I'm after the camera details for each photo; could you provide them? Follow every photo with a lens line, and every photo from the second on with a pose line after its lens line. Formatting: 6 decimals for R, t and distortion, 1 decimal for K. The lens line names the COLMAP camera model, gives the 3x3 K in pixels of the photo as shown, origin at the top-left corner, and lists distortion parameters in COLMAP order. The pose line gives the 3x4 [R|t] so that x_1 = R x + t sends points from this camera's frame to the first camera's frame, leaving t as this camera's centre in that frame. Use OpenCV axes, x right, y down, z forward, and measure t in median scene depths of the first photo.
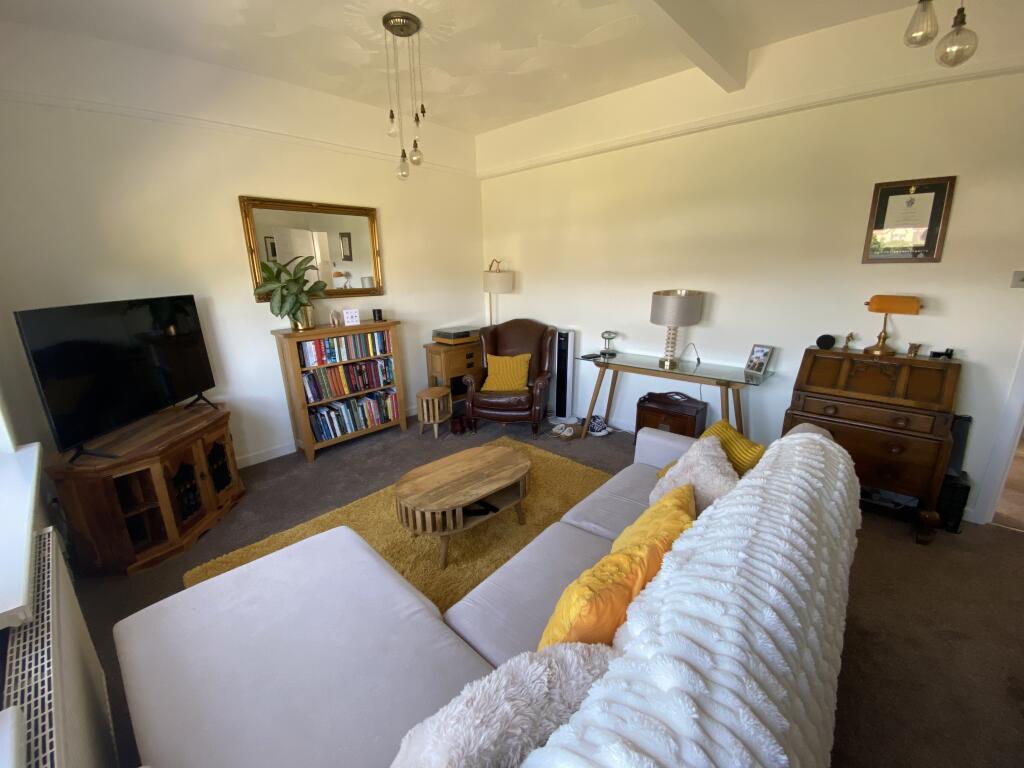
lens RADIAL K [[413.0, 0, 509.2], [0, 413.0, 386.0], [0, 0, 1]] dist [0.023118, -0.020549]
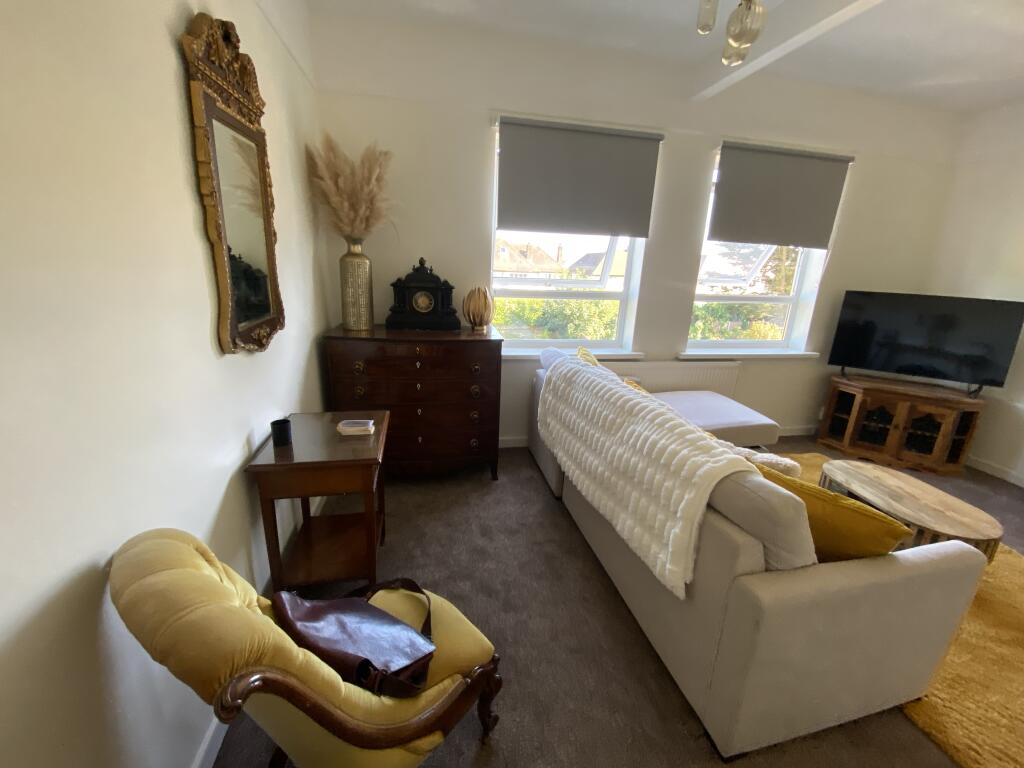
lens RADIAL K [[413.0, 0, 509.2], [0, 413.0, 386.0], [0, 0, 1]] dist [0.023118, -0.020549]
pose [[-0.601222, 0.213283, -0.770092, 0.732831], [-0.238605, 0.871838, 0.427745, -0.125329], [0.762627, 0.440918, -0.473278, 0.440627]]
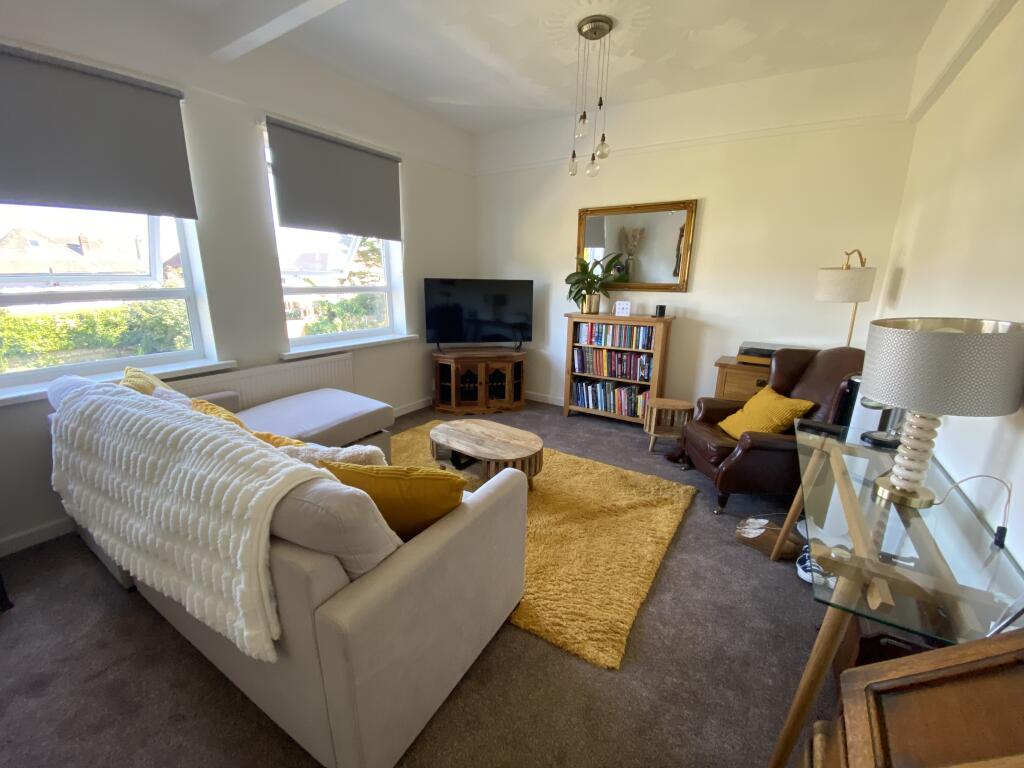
lens RADIAL K [[413.0, 0, 509.2], [0, 413.0, 386.0], [0, 0, 1]] dist [0.023118, -0.020549]
pose [[0.164856, 0.271936, -0.948089, 0.647259], [-0.279075, 0.934822, 0.219604, -0.130736], [0.946013, 0.228385, 0.230002, 0.511576]]
